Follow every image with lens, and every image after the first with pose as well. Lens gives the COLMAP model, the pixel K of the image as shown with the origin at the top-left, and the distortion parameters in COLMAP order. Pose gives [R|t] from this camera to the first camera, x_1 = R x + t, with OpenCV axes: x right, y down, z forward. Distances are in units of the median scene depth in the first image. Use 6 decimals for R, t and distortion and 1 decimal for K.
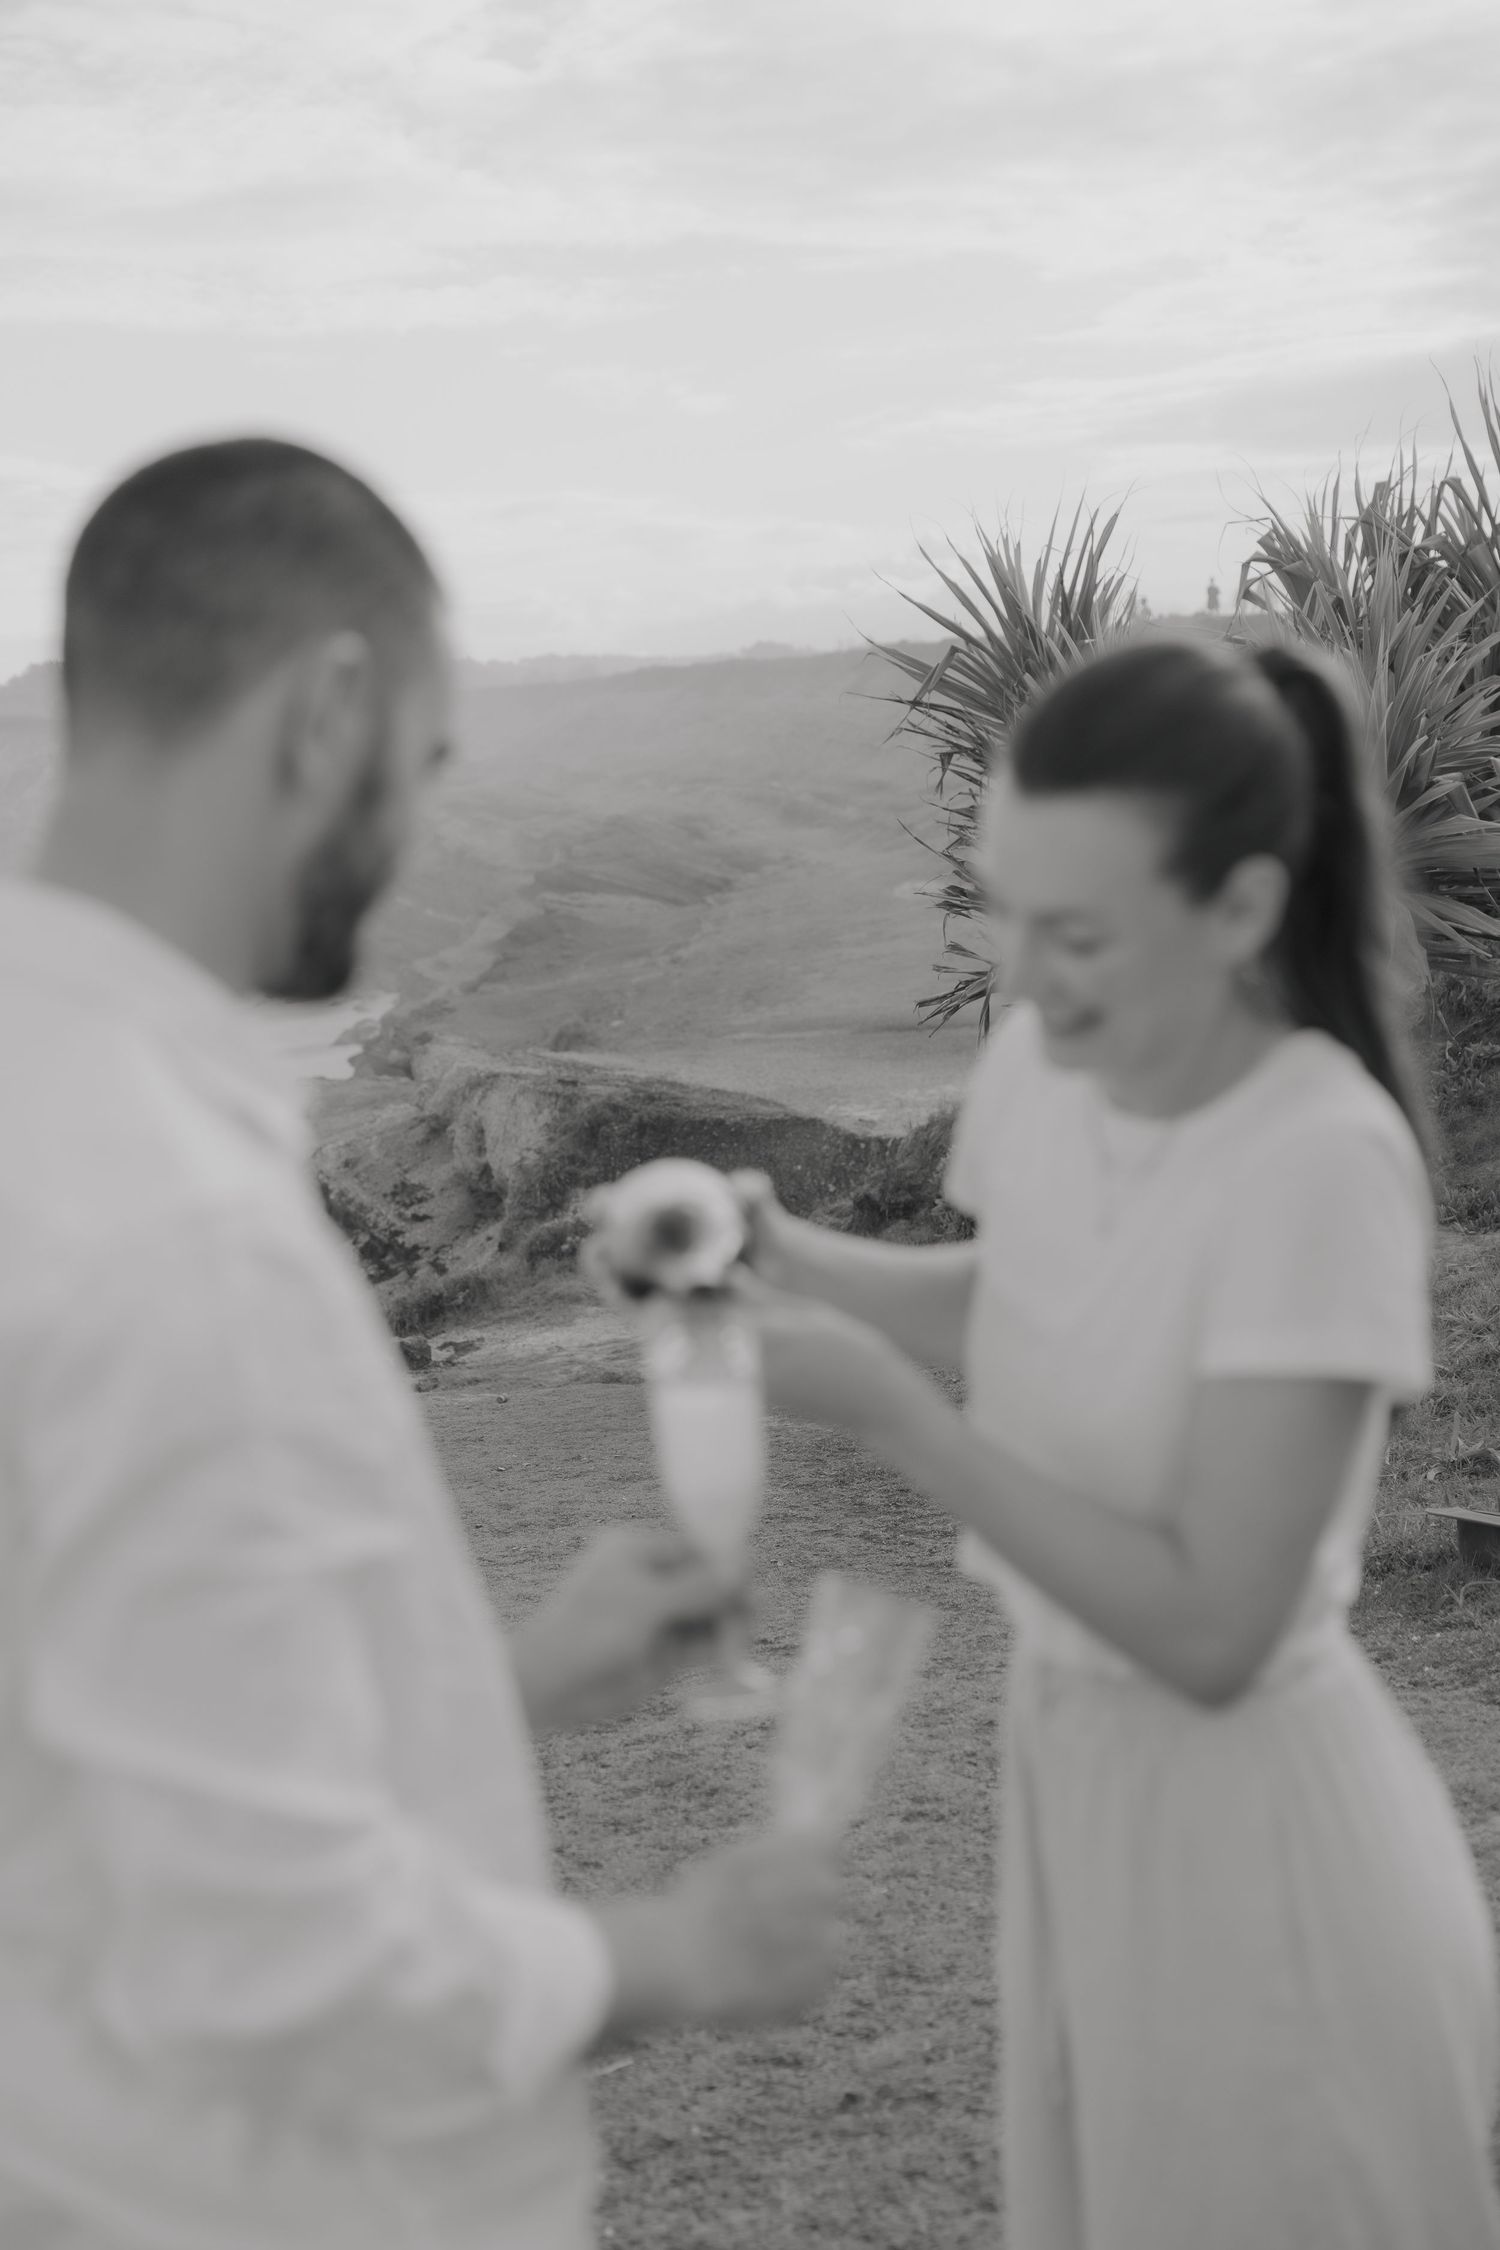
lens RADIAL K [[3302.0, 0, 742.5], [0, 3302.0, 1122.1], [0, 0, 1]] dist [0.156765, 0.000000]
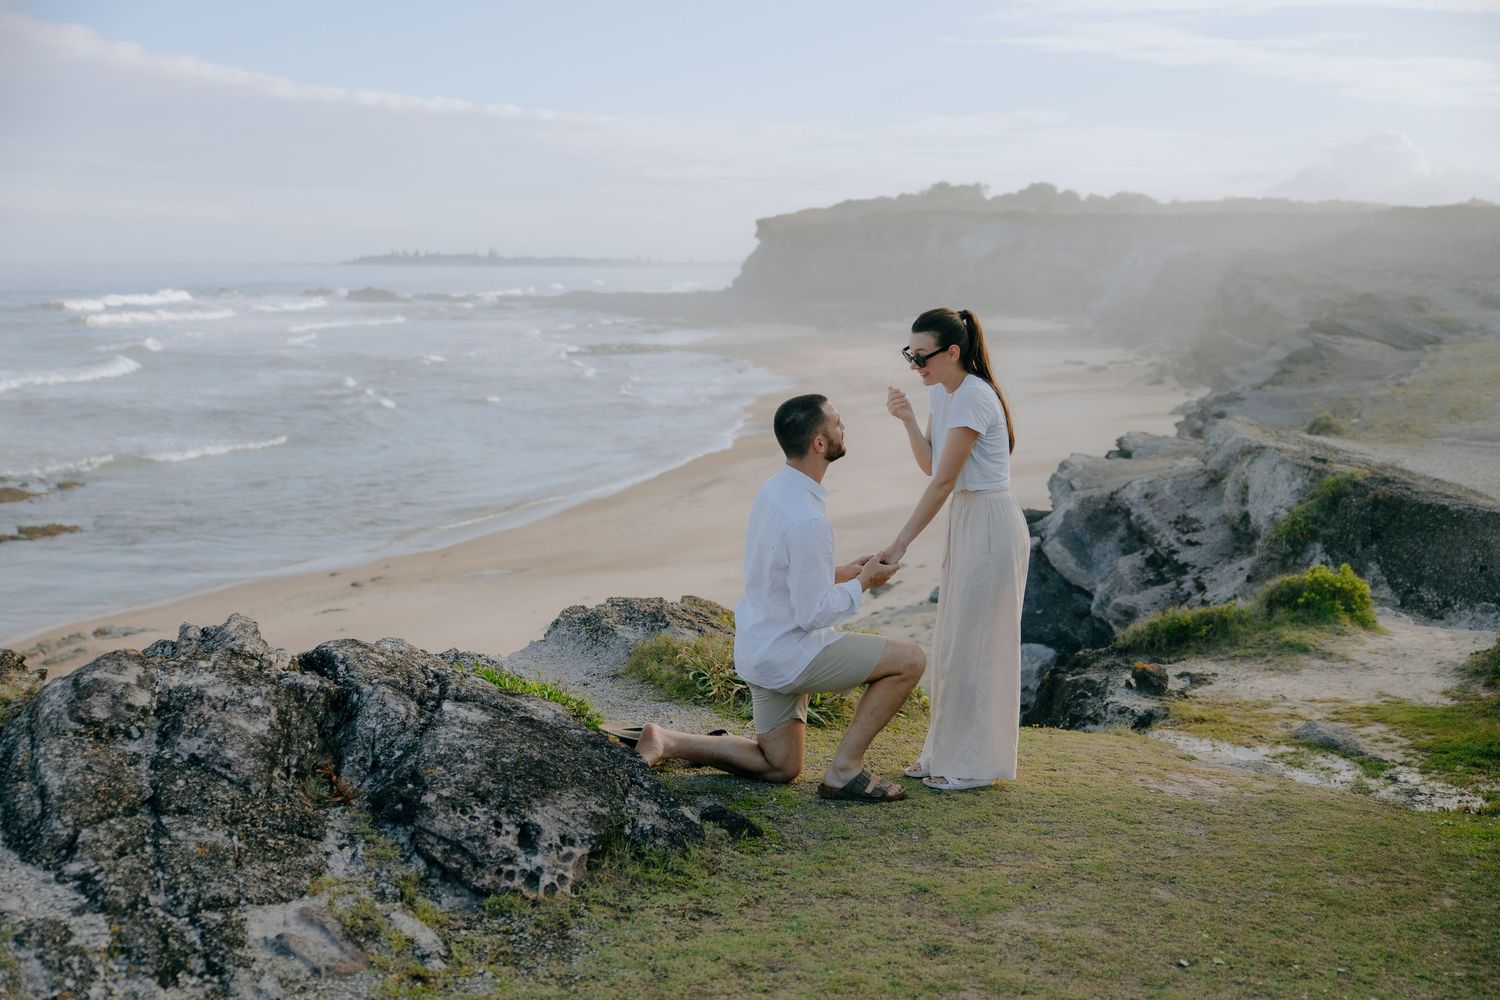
lens RADIAL K [[1724.7, 0, 743.0], [0, 1724.7, 491.4], [0, 0, 1]] dist [-0.023189, 0.000000]
pose [[0.924456, 0.133810, -0.357039, -0.017306], [-0.123821, 0.991003, 0.050805, -0.005306], [0.360625, -0.002758, 0.932707, 0.259647]]
